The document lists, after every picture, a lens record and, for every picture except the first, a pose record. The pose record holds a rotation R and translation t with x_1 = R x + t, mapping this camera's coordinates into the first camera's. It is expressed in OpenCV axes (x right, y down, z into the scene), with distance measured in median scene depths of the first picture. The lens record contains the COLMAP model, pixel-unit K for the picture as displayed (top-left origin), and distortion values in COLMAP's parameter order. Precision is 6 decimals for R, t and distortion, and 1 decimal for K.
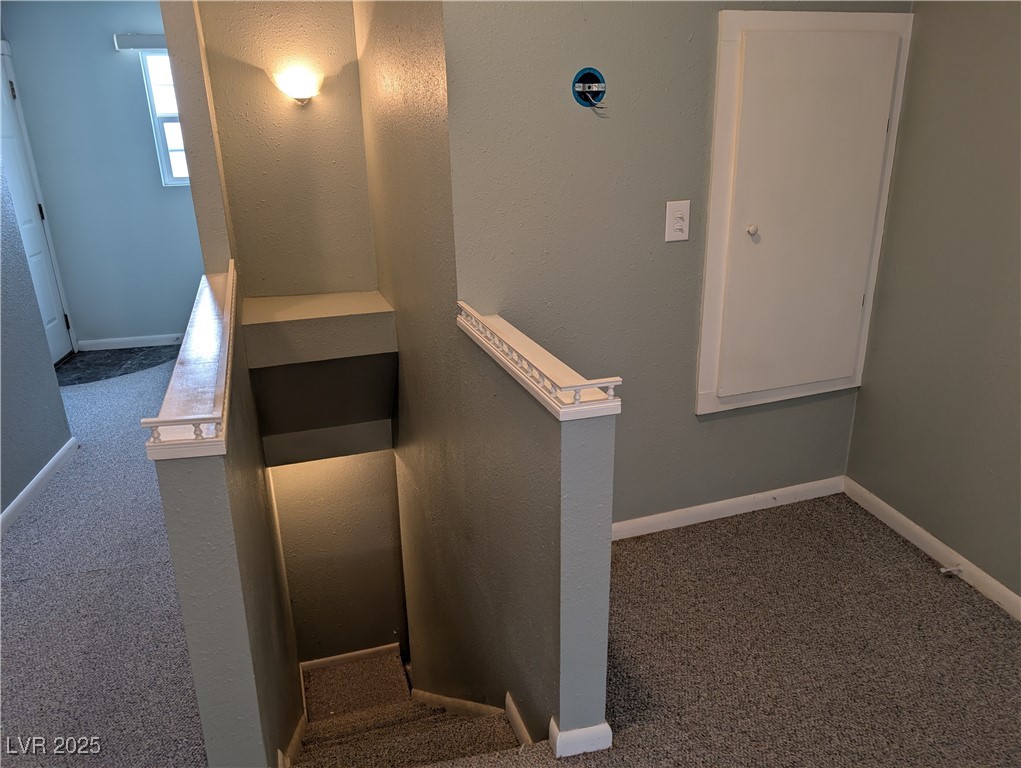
lens RADIAL K [[731.0, 0, 516.5], [0, 731.0, 382.8], [0, 0, 1]] dist [0.028020, -0.000800]
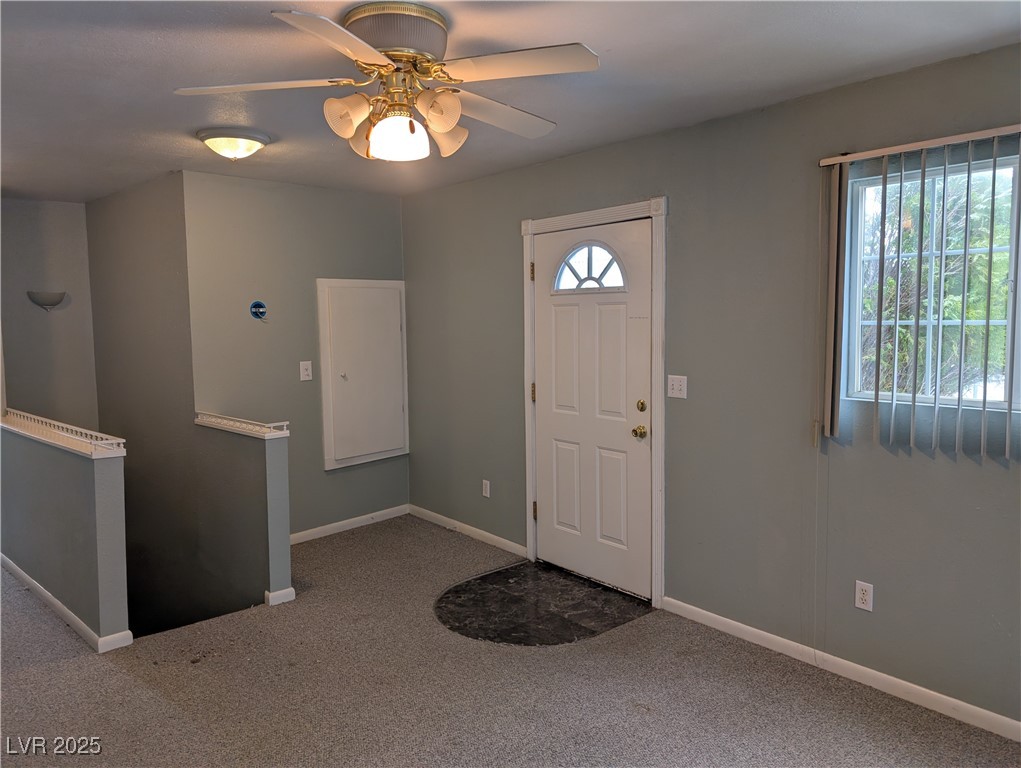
lens RADIAL K [[731.0, 0, 516.5], [0, 731.0, 382.8], [0, 0, 1]] dist [0.028020, -0.000800]
pose [[0.881285, -0.032257, 0.471483, -0.220391], [0.147849, 0.966406, -0.210238, 0.318080], [-0.448862, 0.254988, 0.856449, -0.973701]]
